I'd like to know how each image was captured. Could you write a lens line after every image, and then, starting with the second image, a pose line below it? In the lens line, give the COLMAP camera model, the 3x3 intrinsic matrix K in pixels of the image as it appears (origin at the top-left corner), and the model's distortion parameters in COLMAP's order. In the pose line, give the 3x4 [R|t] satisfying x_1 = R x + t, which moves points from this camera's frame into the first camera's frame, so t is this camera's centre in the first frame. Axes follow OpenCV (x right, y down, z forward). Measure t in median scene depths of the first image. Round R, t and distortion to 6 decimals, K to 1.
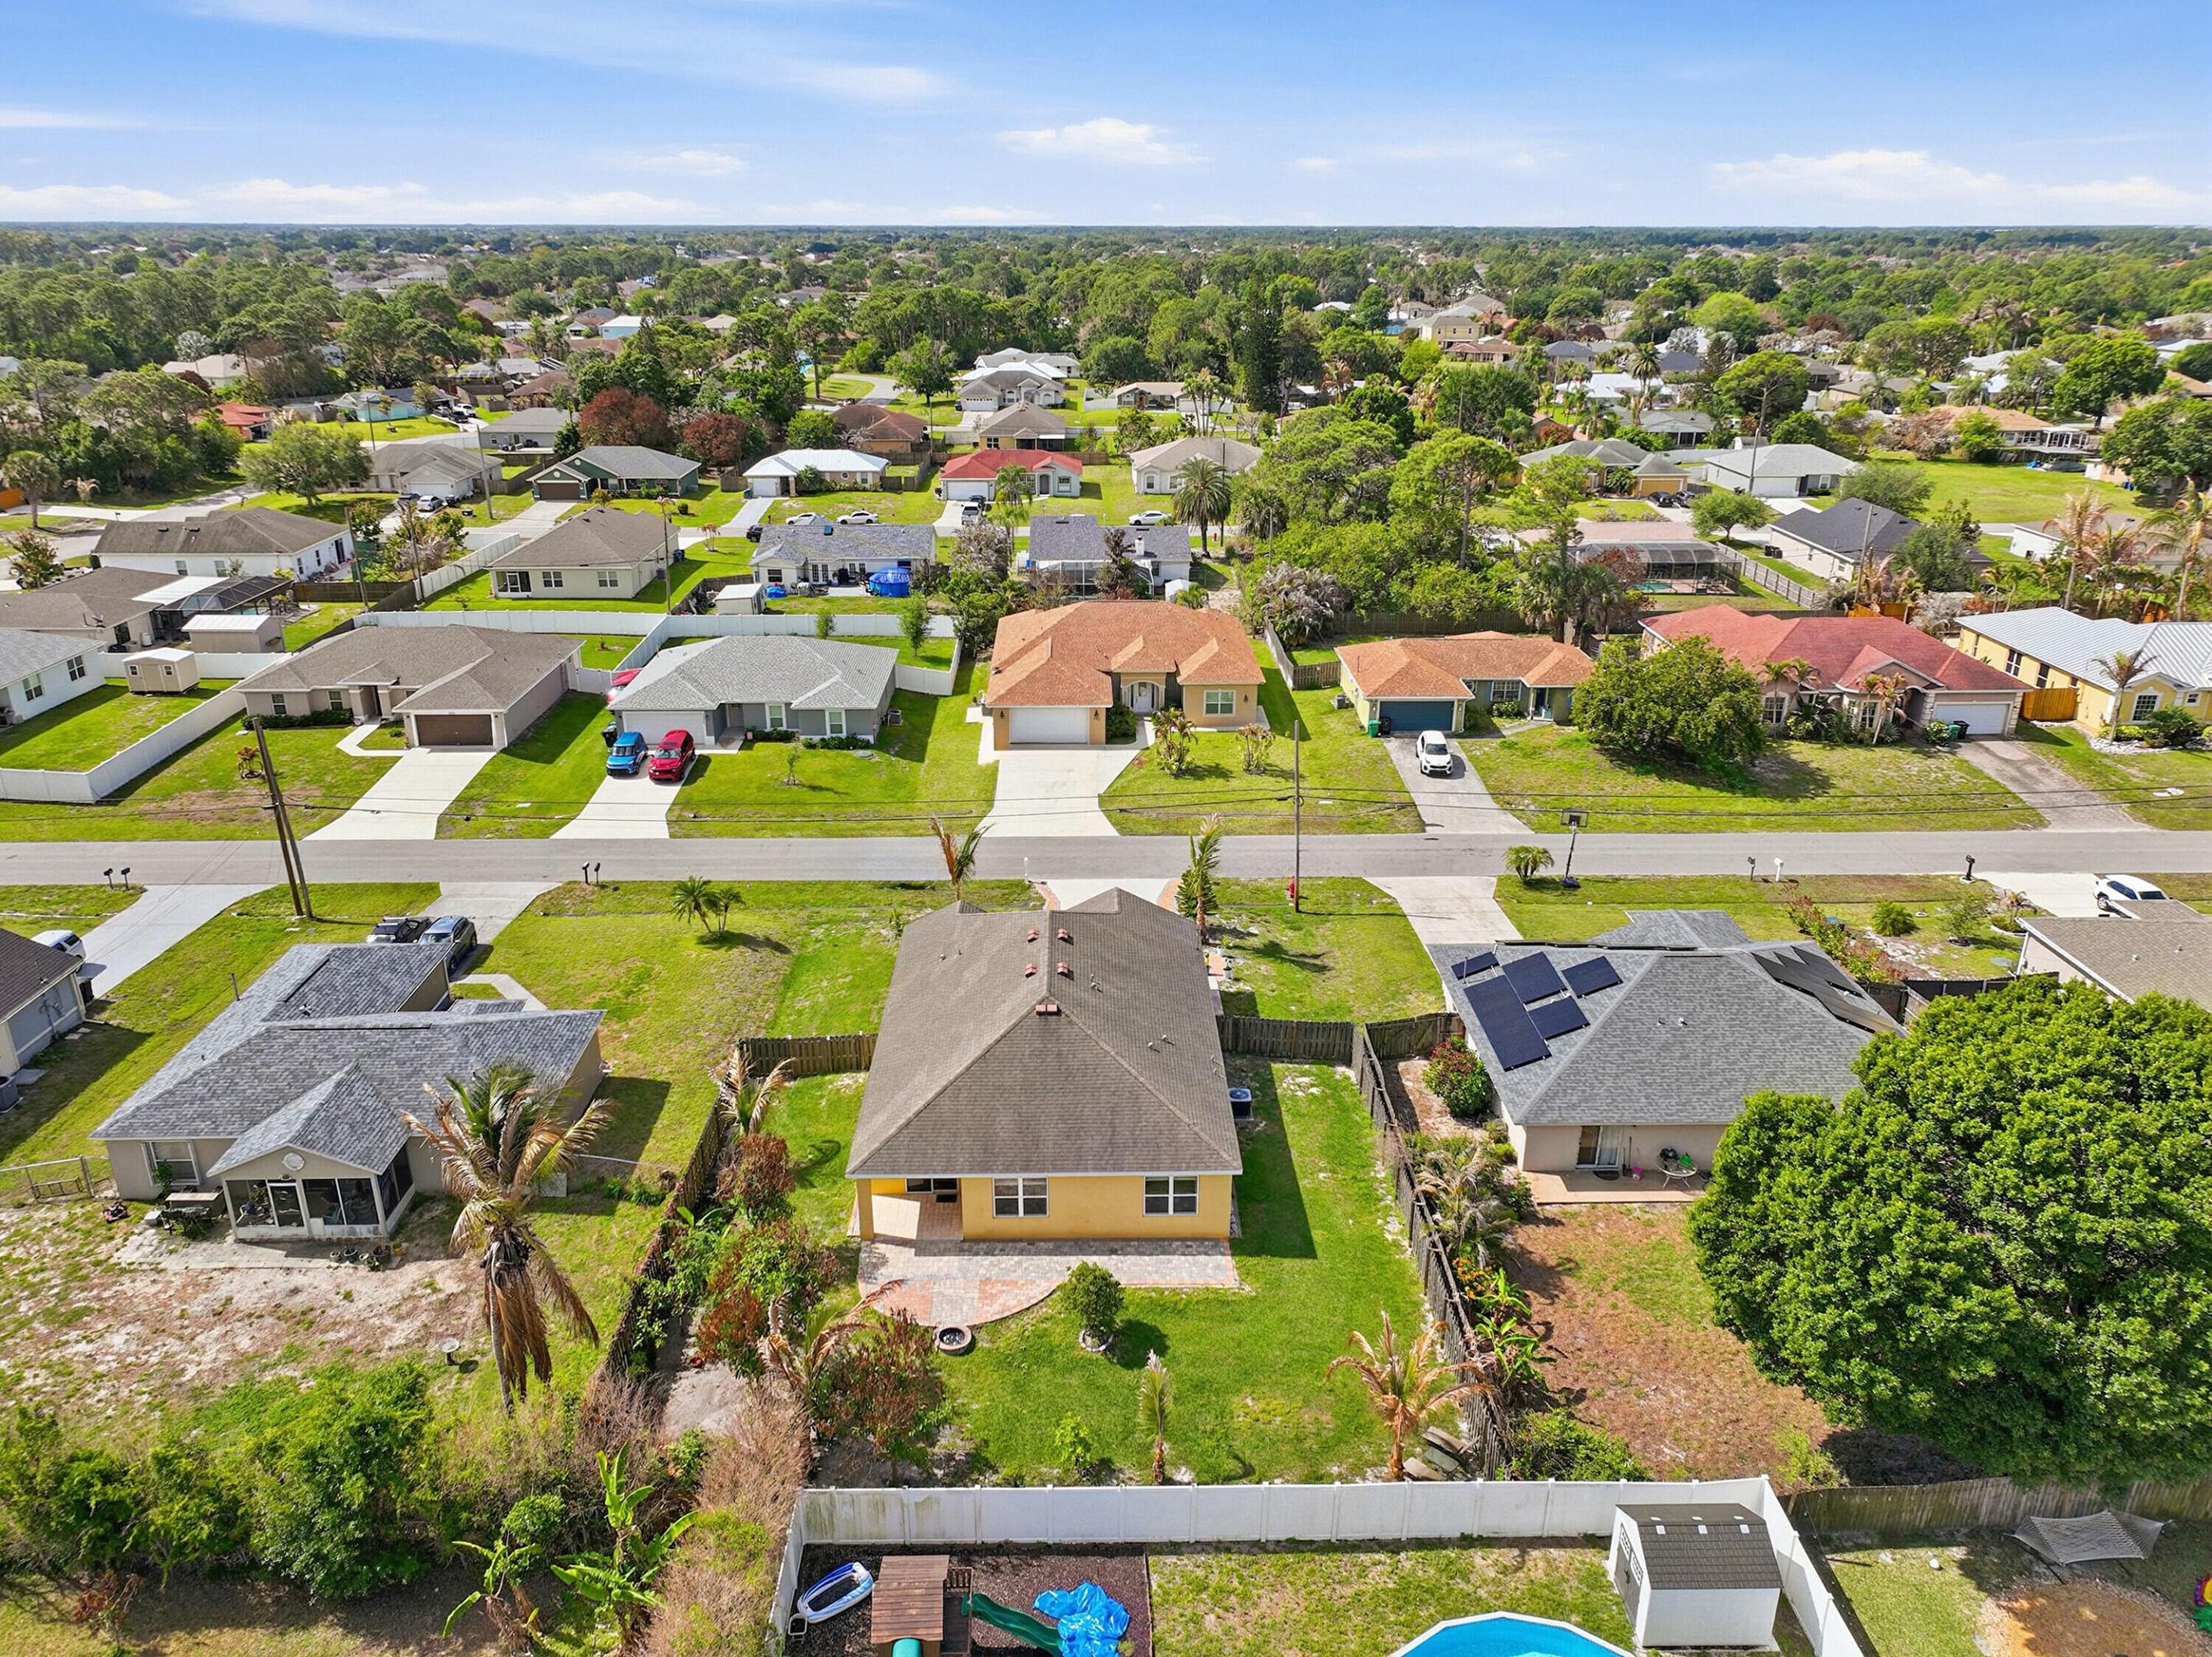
lens RADIAL K [[1559.1, 0, 1106.0], [0, 1559.1, 828.5], [0, 0, 1]] dist [0.005774, 0.006518]
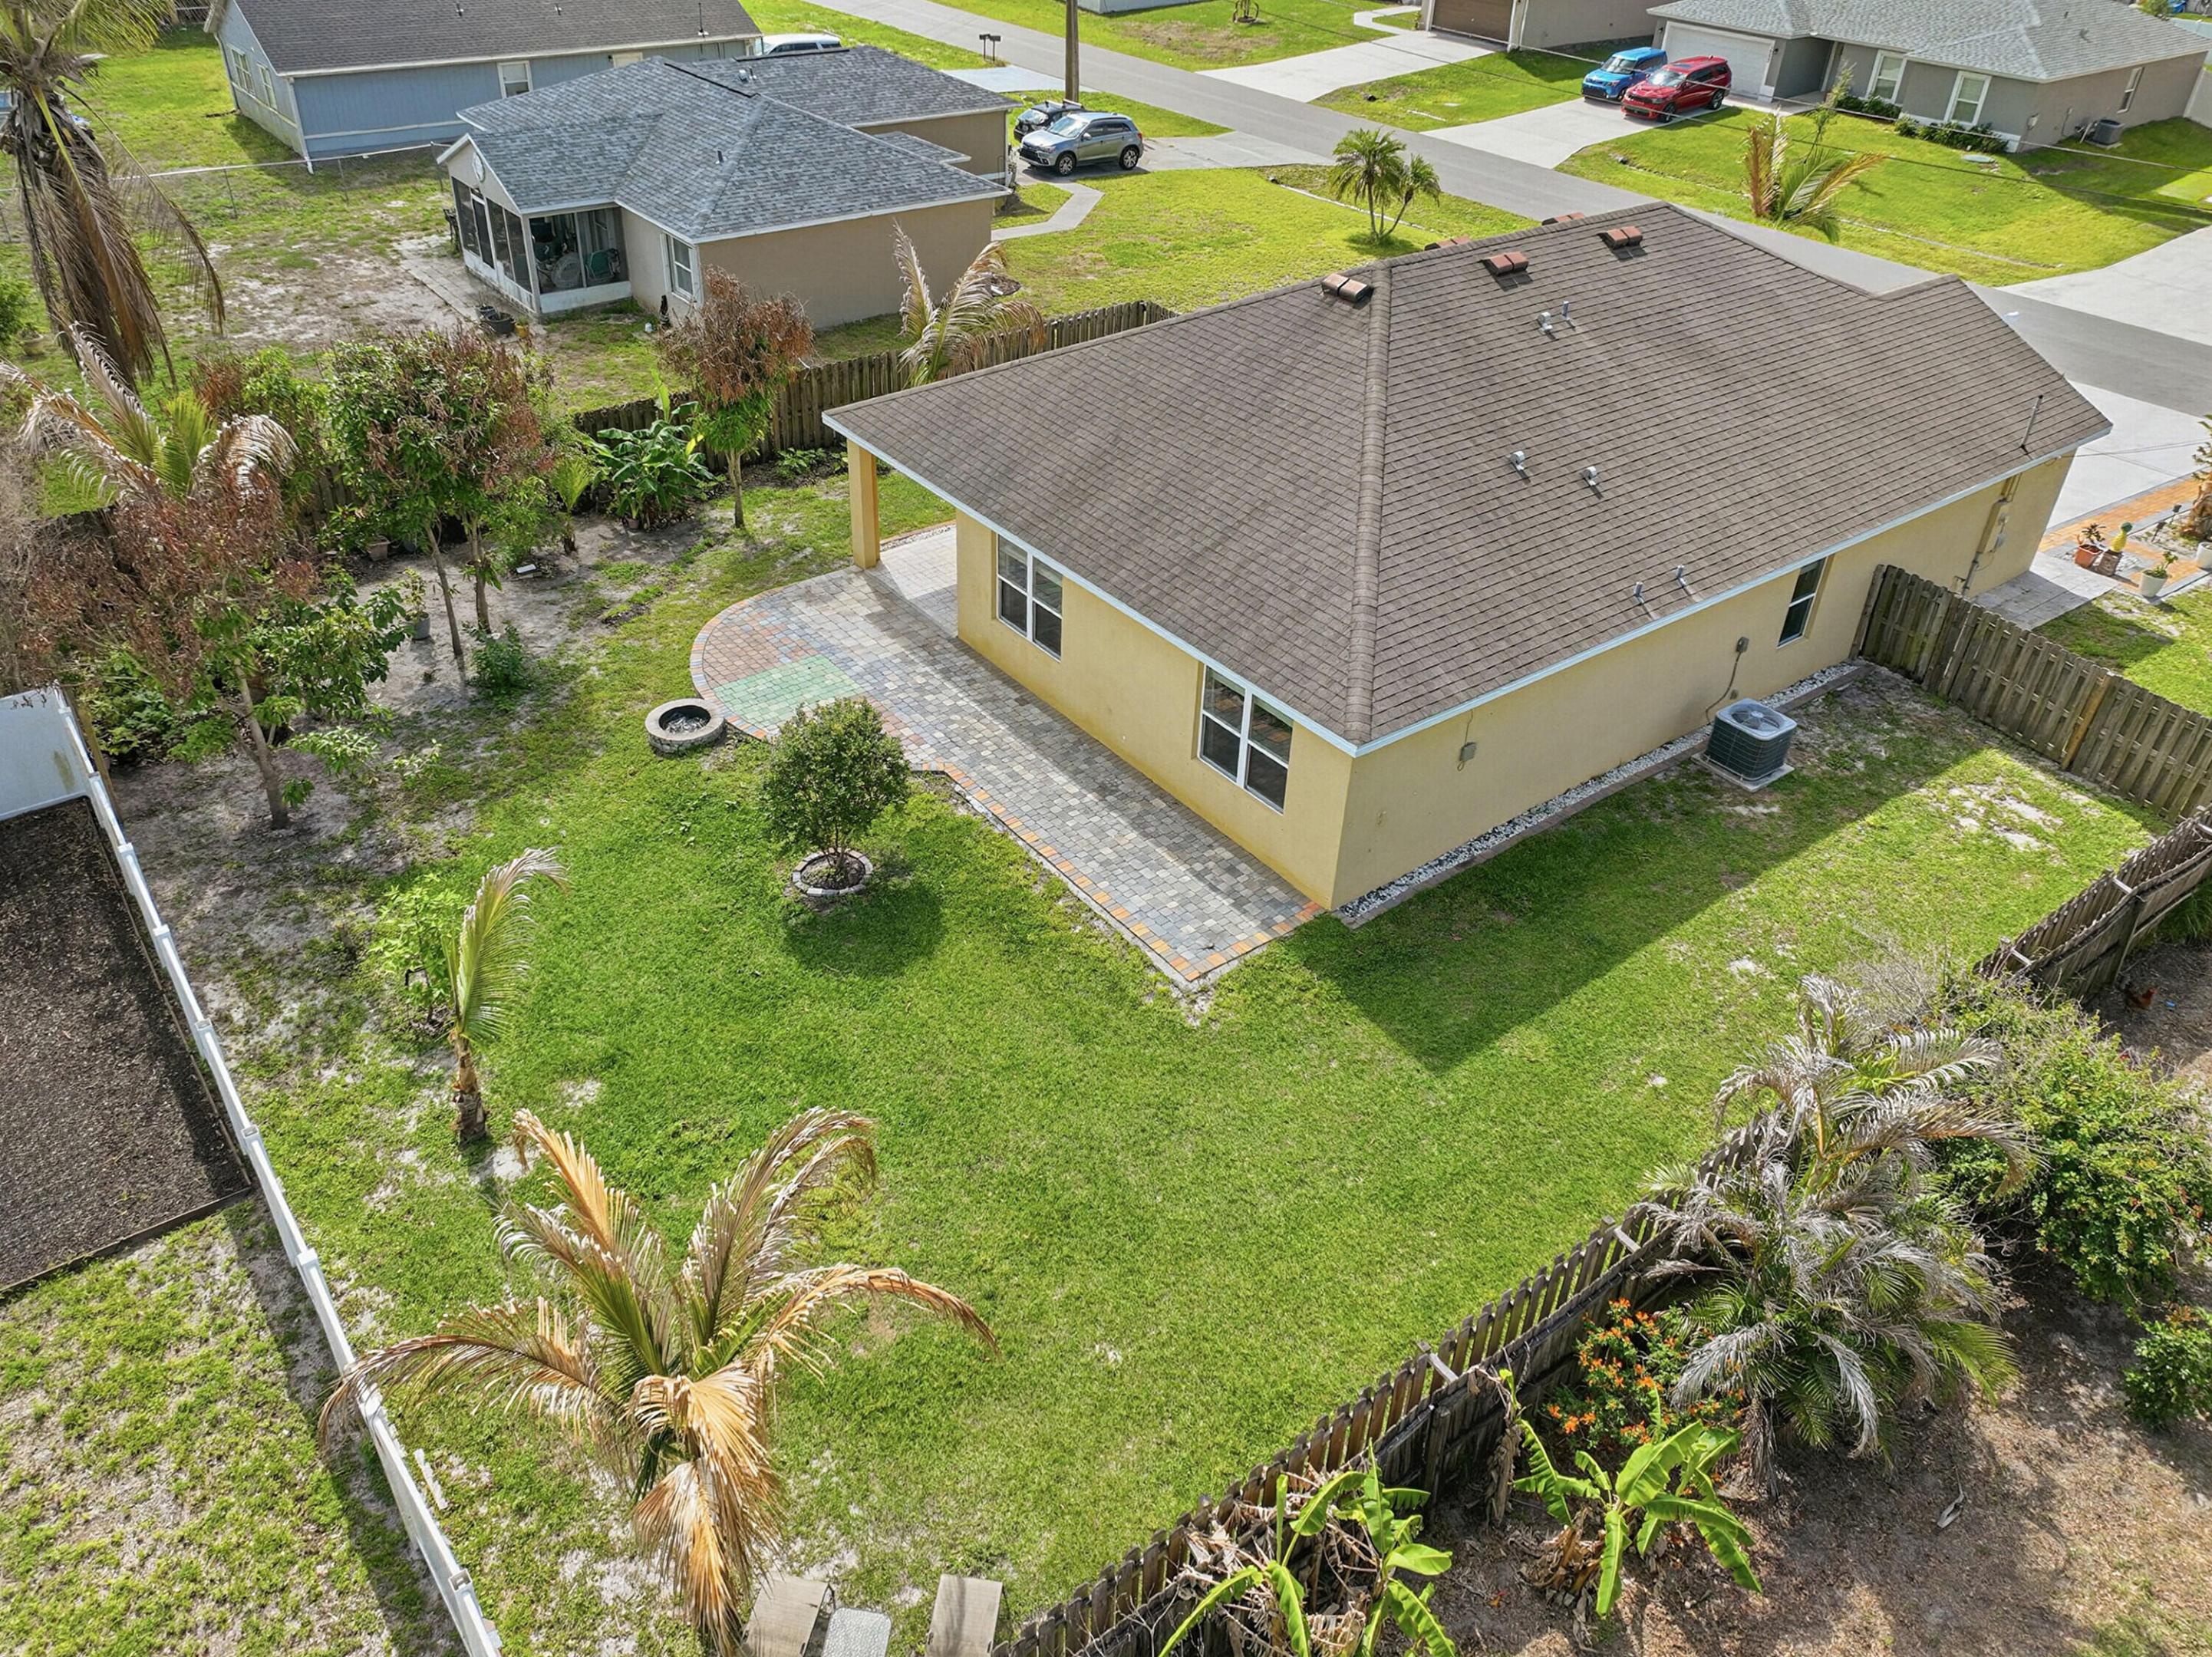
lens RADIAL K [[1597.2, 0, 1074.8], [0, 1597.2, 823.5], [0, 0, 1]] dist [0.002977, 0.001204]
pose [[0.581886, 0.481888, -0.655128, 0.279266], [-0.322204, 0.876229, 0.358339, 0.112847], [0.746721, 0.002572, 0.665132, 0.648556]]
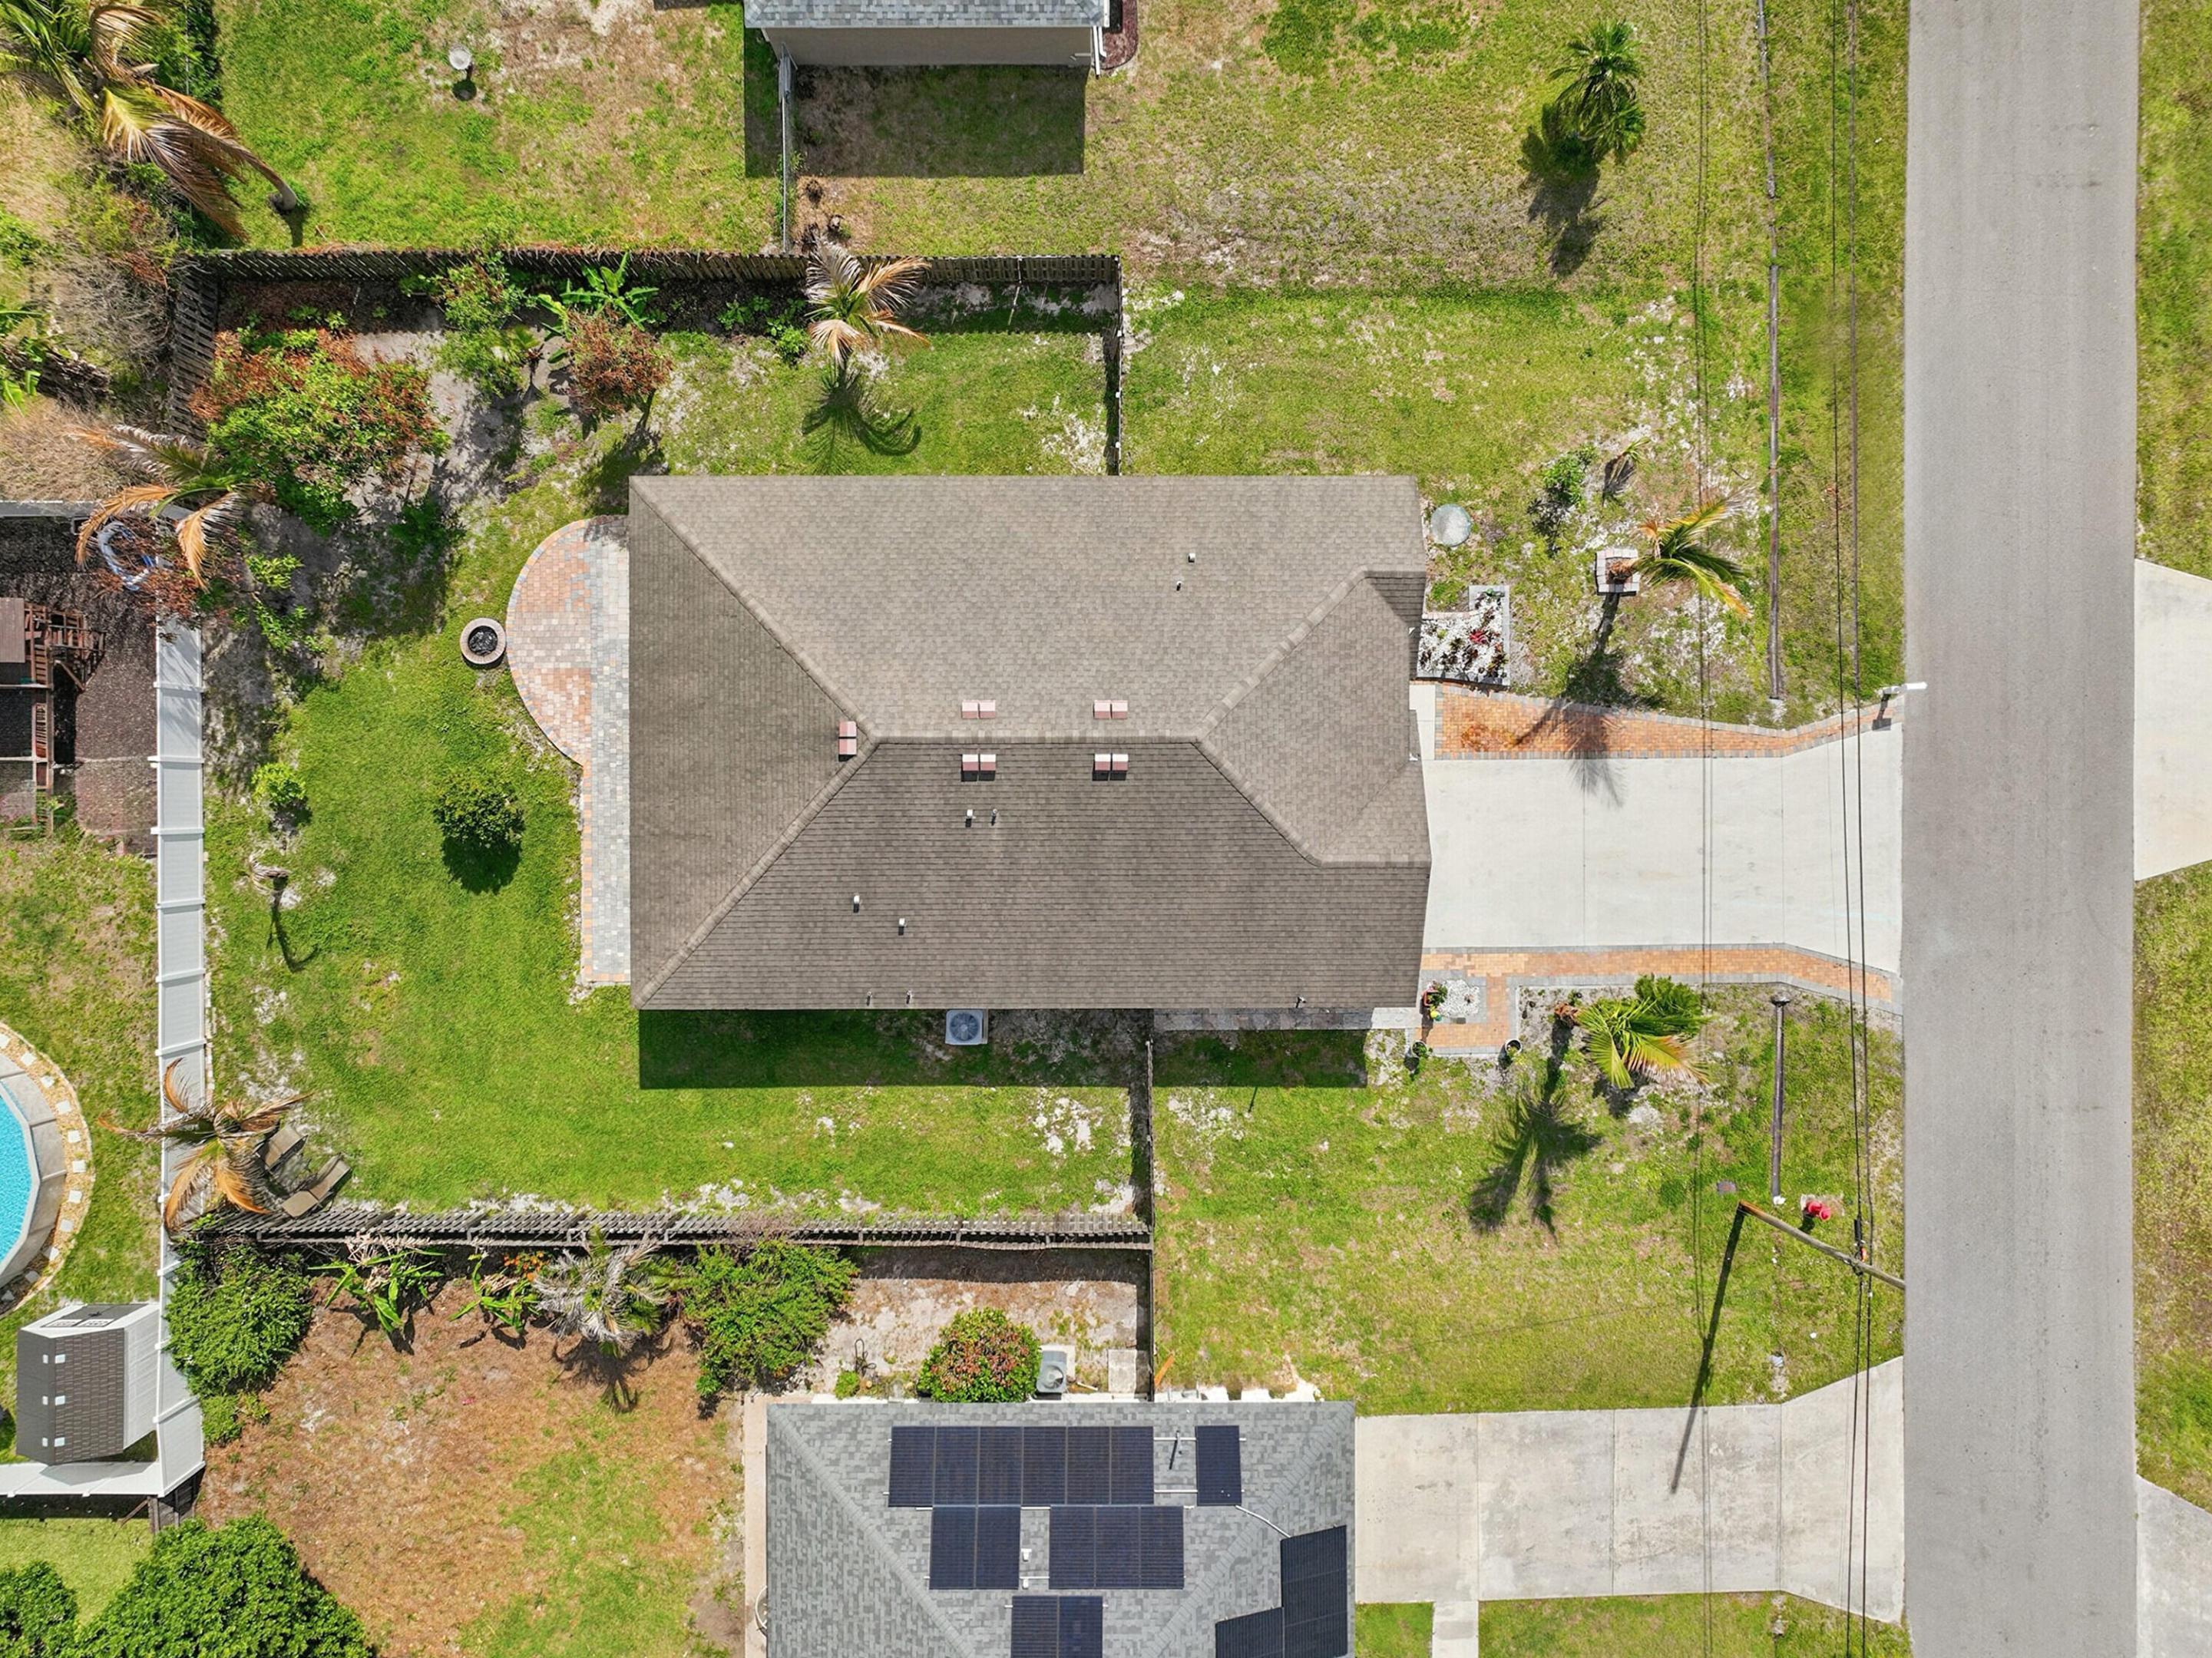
lens RADIAL K [[1575.4, 0, 1106.0], [0, 1575.4, 829.0], [0, 0, 1]] dist [0.000680, 0.005243]
pose [[-0.018833, 0.999817, 0.003441, -0.004265], [-0.368041, -0.010133, 0.929754, -0.520172], [0.929619, 0.016243, 0.368164, 0.861433]]
